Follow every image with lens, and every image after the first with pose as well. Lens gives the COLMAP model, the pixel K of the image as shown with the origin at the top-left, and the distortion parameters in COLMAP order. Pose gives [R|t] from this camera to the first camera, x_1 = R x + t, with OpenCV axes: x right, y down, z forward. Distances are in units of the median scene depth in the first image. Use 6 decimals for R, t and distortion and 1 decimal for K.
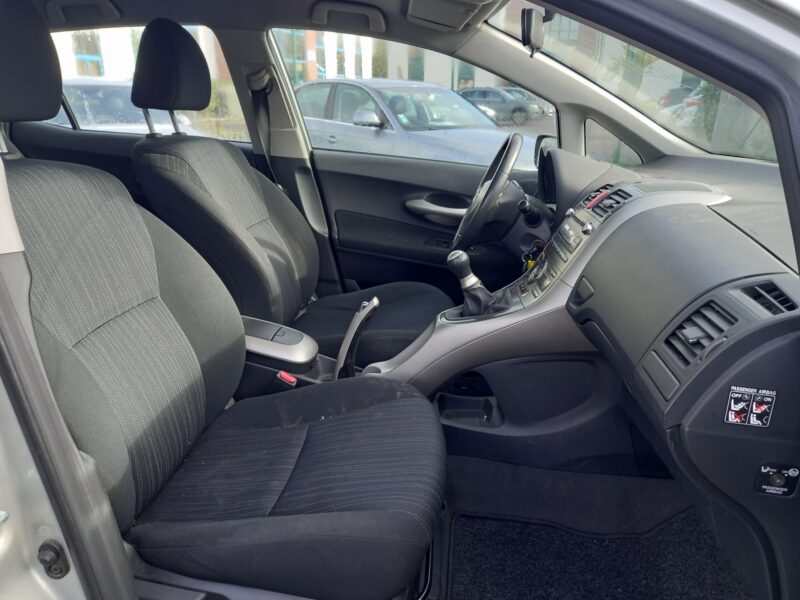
lens RADIAL K [[585.0, 0, 402.4], [0, 585.0, 302.1], [0, 0, 1]] dist [0.060789, -0.054335]
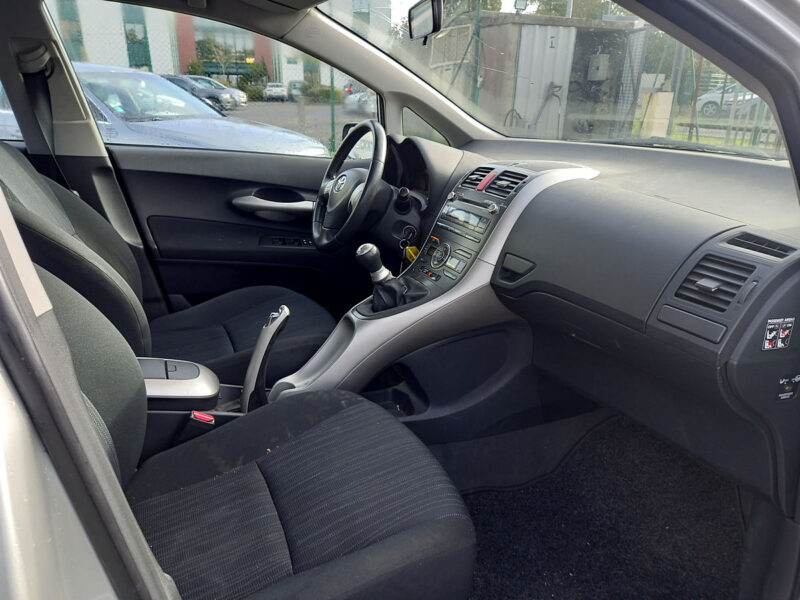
lens RADIAL K [[585.0, 0, 406.3], [0, 585.0, 300.0], [0, 0, 1]] dist [0.060789, -0.054335]
pose [[0.877333, -0.158479, 0.452958, -0.289516], [0.152945, 0.987015, 0.049094, -0.032723], [-0.454857, 0.026205, 0.890179, 0.108762]]
